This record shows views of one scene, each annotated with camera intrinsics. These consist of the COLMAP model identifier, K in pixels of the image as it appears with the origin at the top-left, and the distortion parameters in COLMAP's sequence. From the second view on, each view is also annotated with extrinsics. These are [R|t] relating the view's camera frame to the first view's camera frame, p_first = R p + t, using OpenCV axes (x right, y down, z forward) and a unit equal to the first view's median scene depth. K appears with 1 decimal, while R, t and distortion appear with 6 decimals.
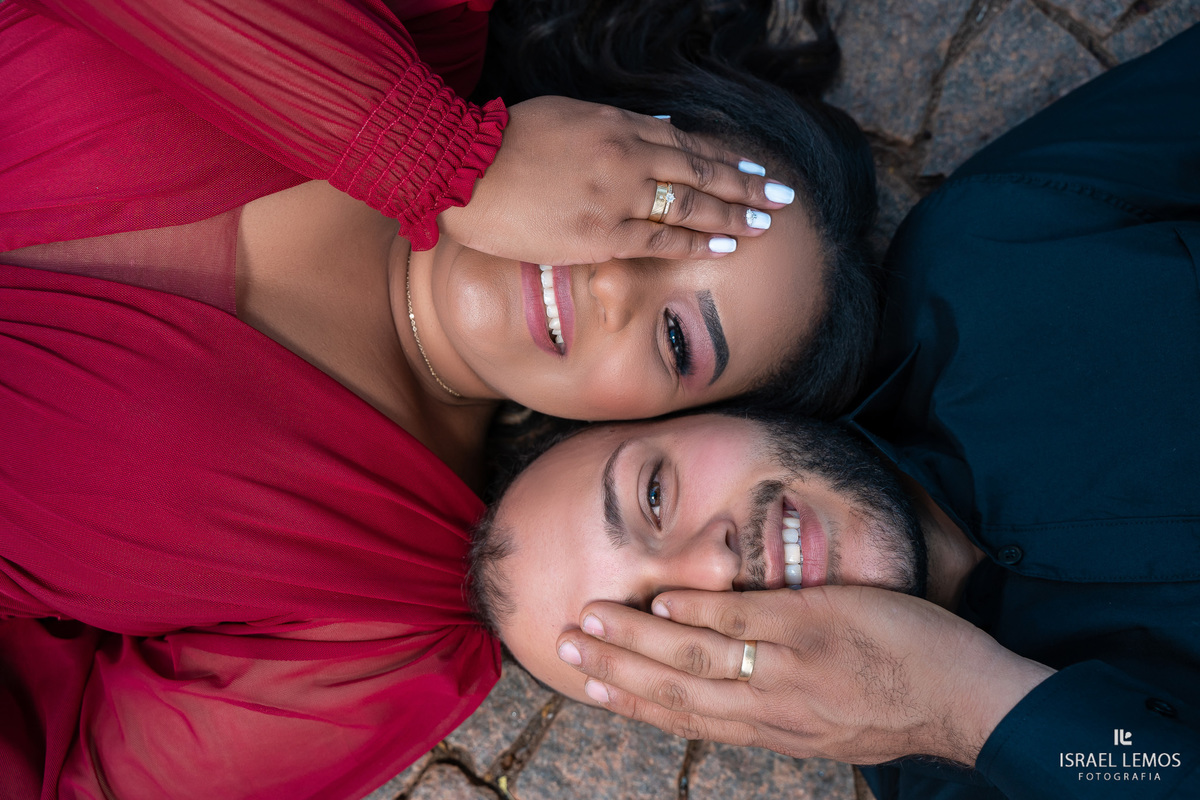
lens RADIAL K [[1248.4, 0, 600.0], [0, 1248.4, 400.0], [0, 0, 1]] dist [0.008702, -0.002044]
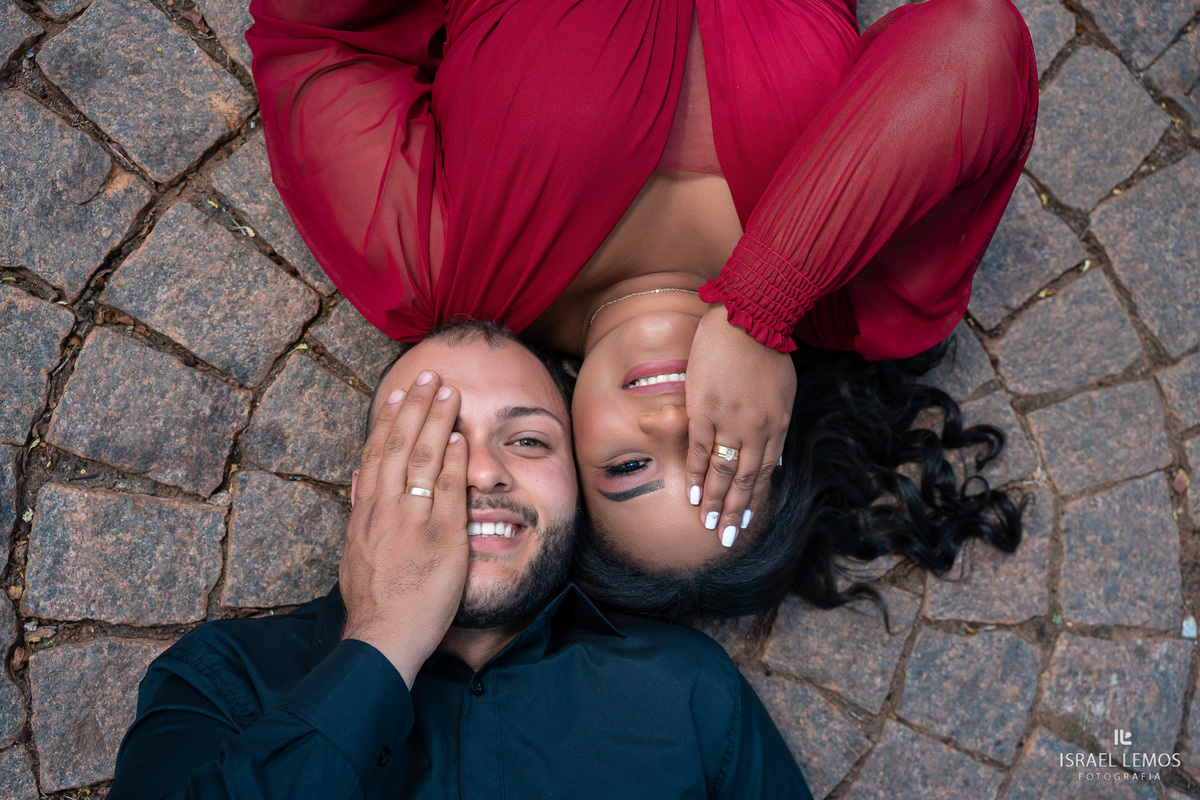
lens RADIAL K [[1290.7, 0, 600.0], [0, 1290.7, 400.0], [0, 0, 1]] dist [-0.084689, 0.136815]
pose [[-0.026373, 0.994130, -0.104926, 0.144026], [-0.997320, -0.033332, -0.065129, 0.087510], [-0.068245, 0.102927, 0.992345, -0.493487]]
